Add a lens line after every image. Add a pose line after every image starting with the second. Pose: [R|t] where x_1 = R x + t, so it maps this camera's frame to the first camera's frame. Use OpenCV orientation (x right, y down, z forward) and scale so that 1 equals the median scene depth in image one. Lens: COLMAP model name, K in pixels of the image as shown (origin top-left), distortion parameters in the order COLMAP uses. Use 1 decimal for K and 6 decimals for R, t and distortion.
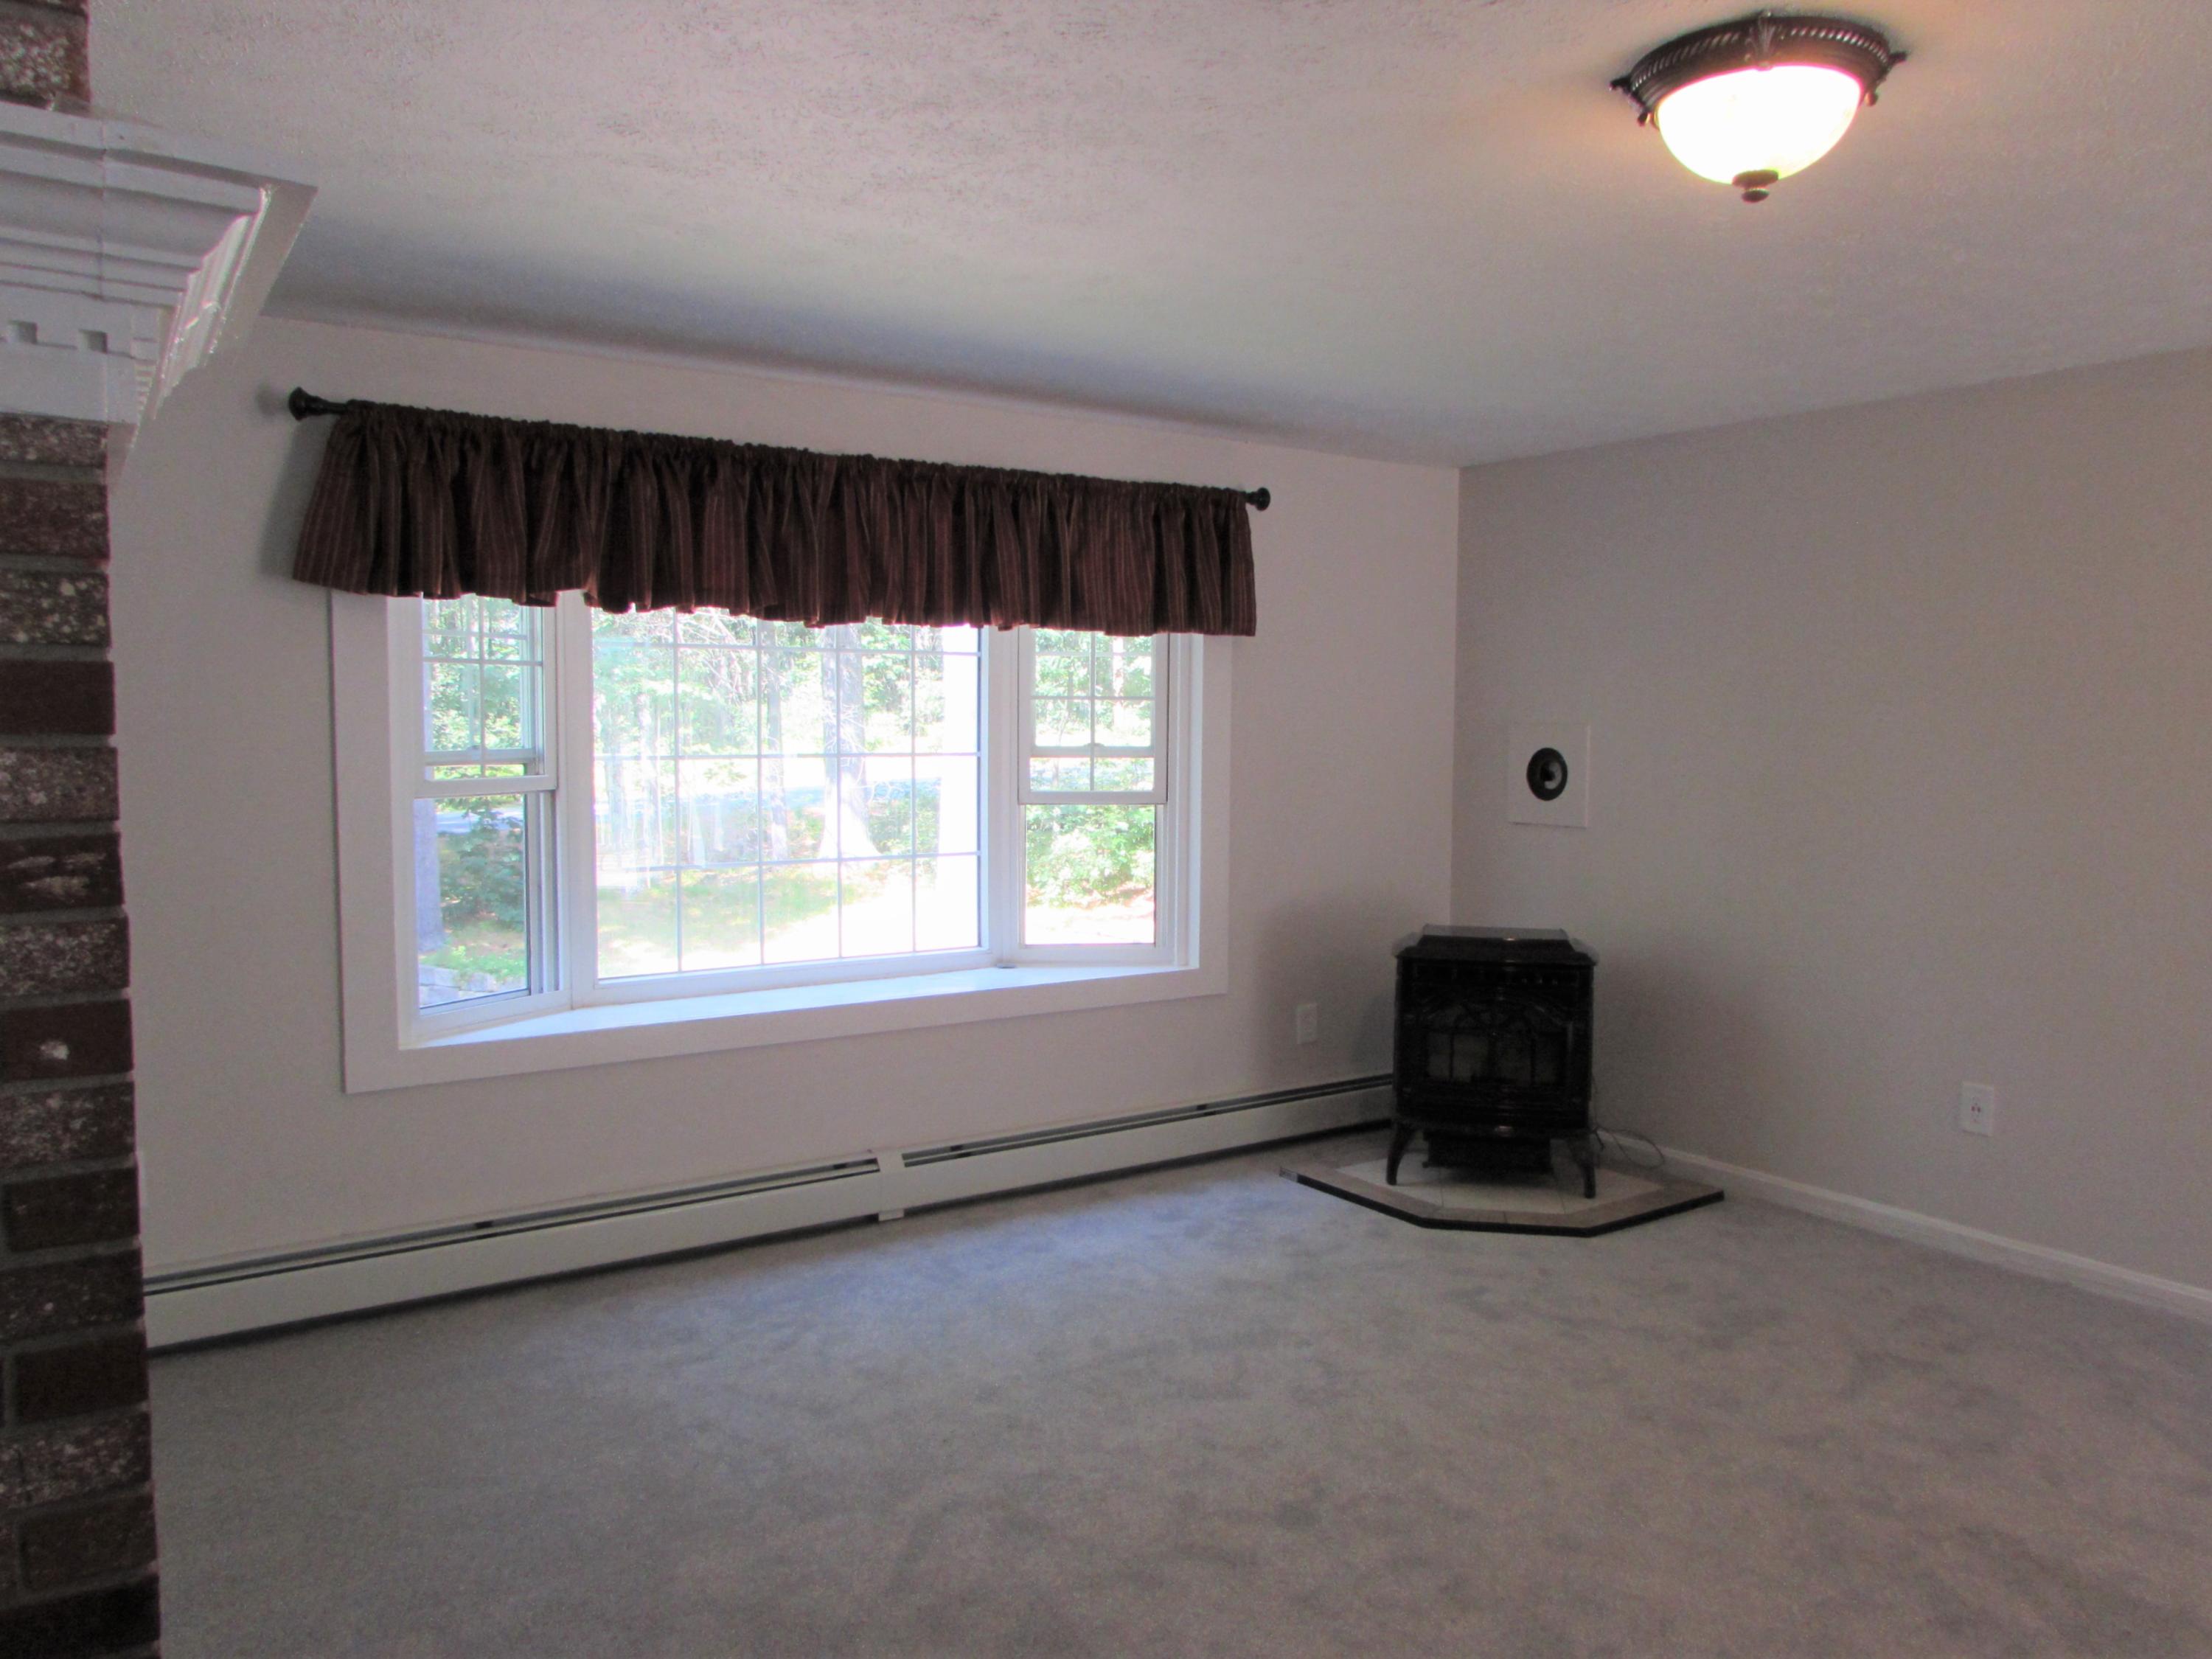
lens RADIAL K [[1569.6, 0, 1106.0], [0, 1569.6, 829.5], [0, 0, 1]] dist [0.001295, 0.000687]
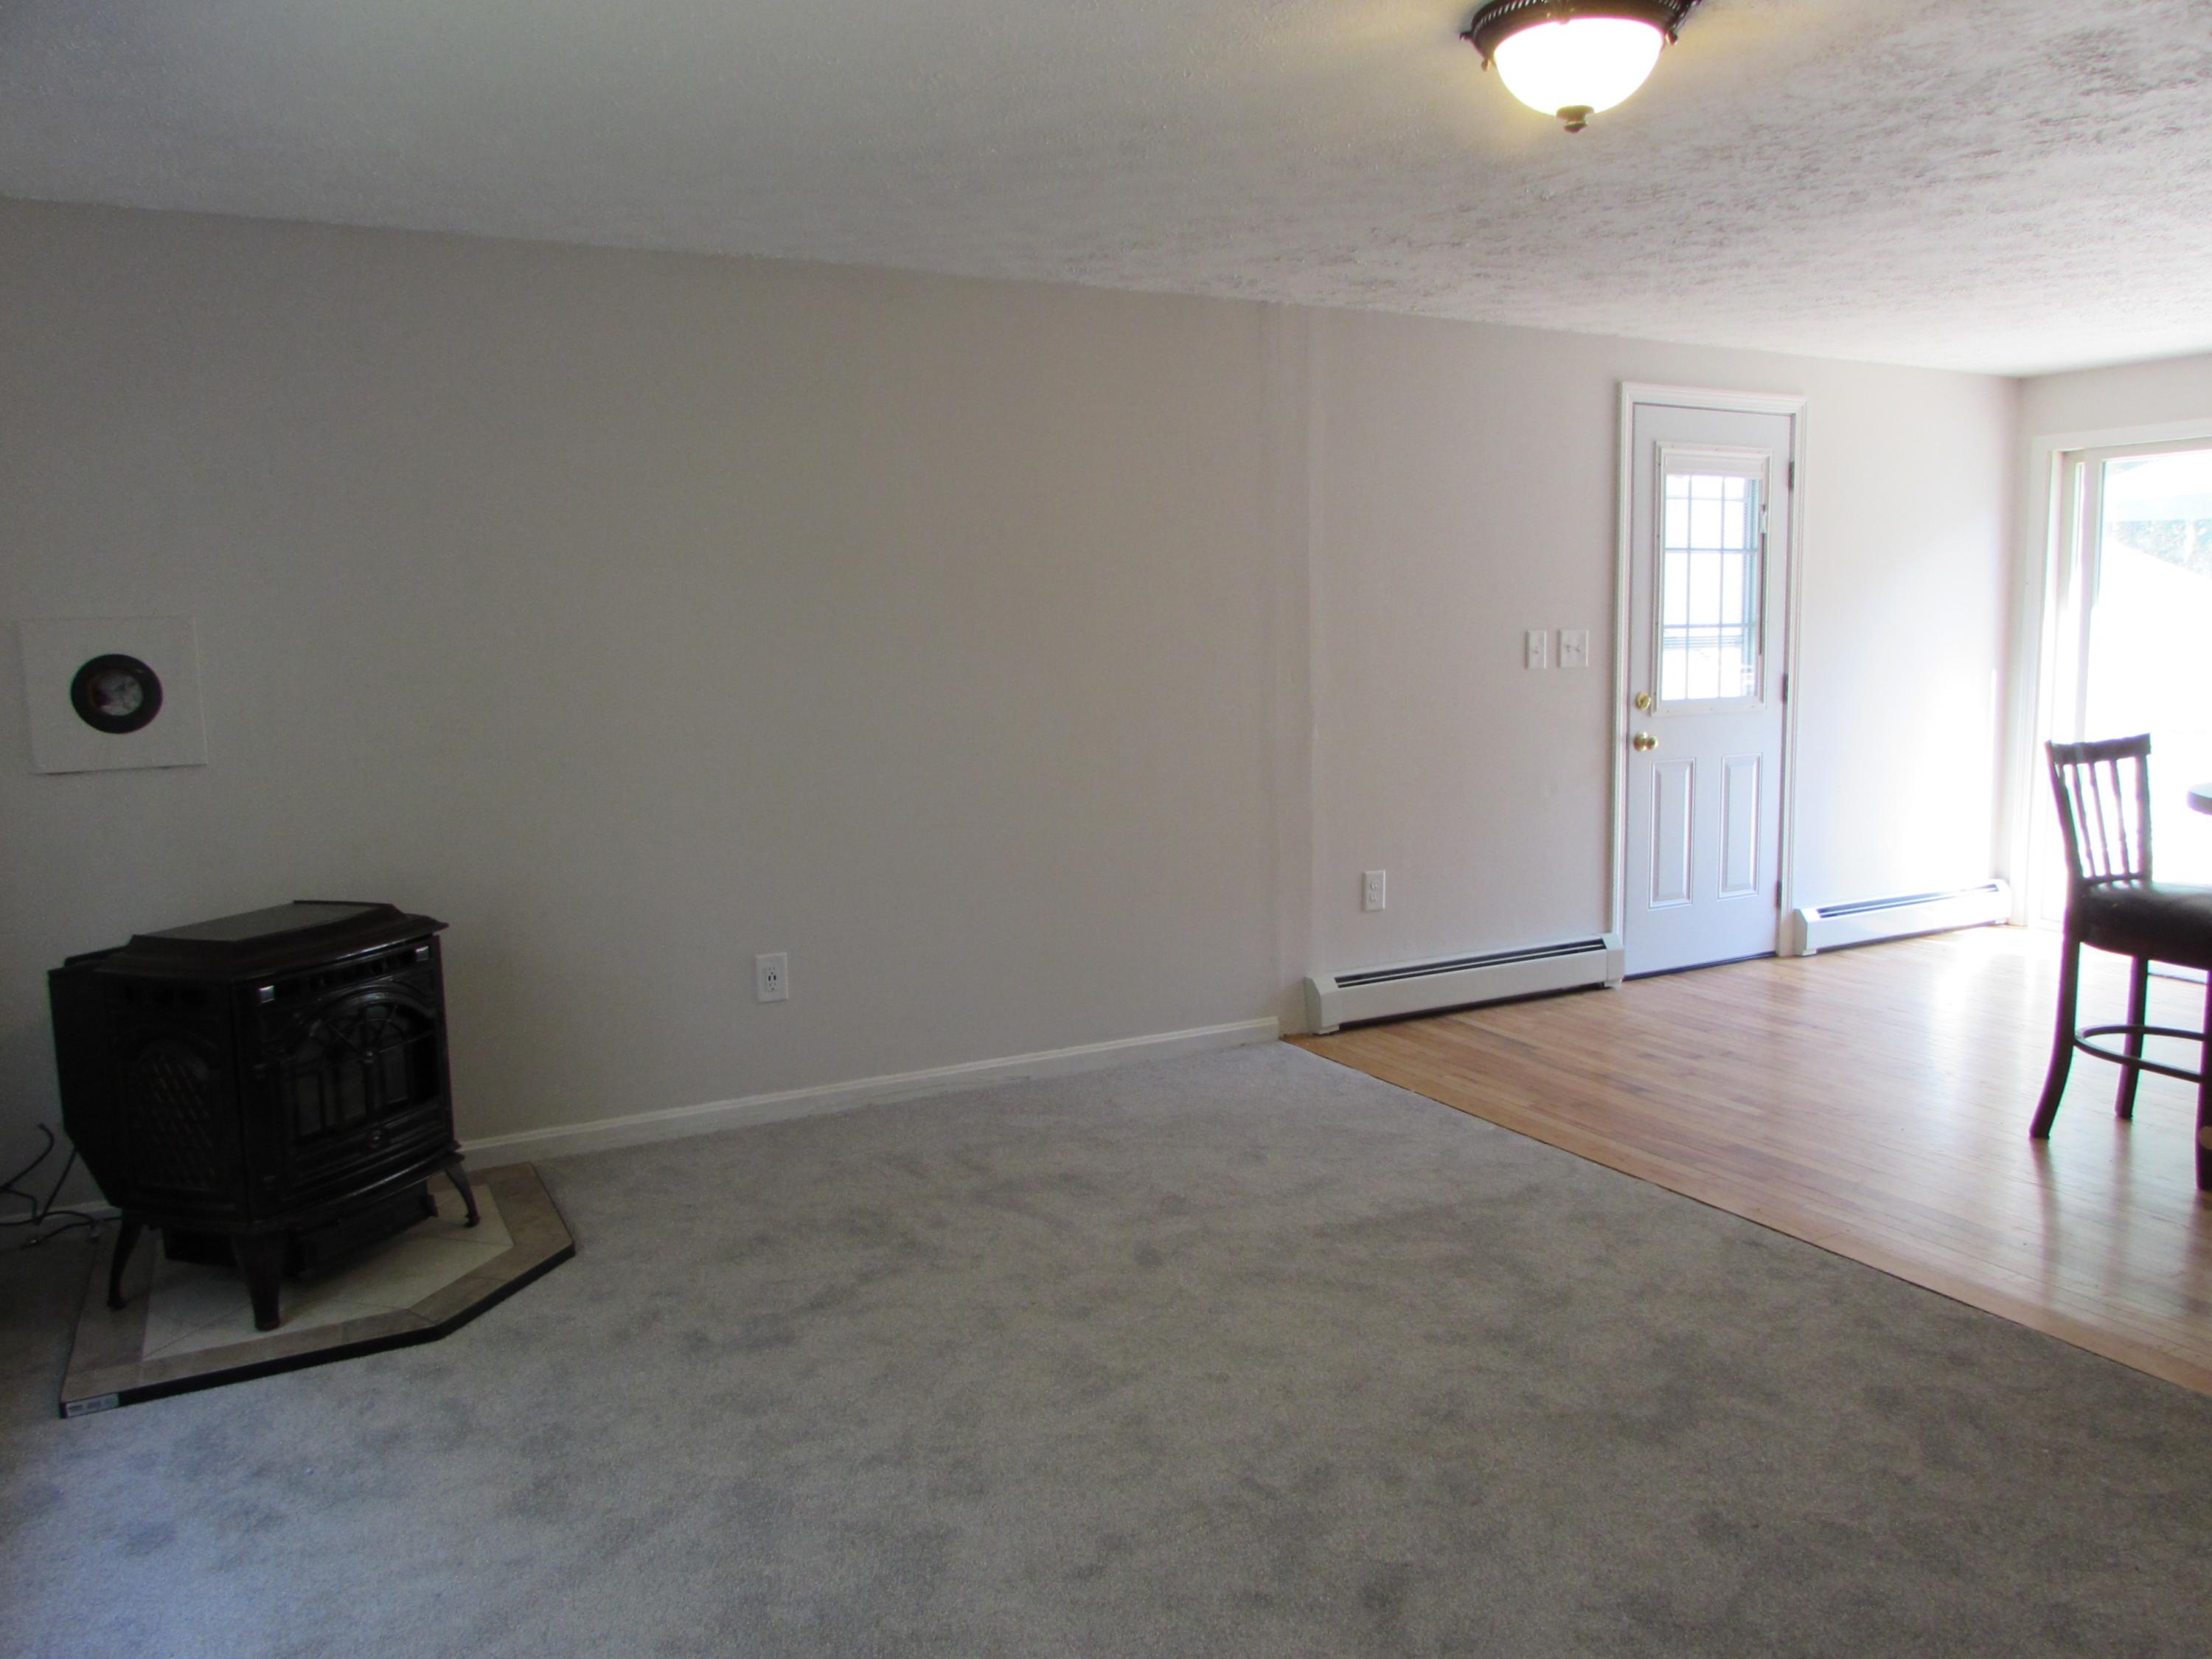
lens RADIAL K [[1648.6, 0, 1106.0], [0, 1648.6, 829.5], [0, 0, 1]] dist [0.002888, 0.000560]
pose [[0.125153, -0.138794, 0.982381, -0.485961], [0.088813, 0.987759, 0.128239, -0.040489], [-0.988154, 0.071198, 0.135948, 0.642707]]
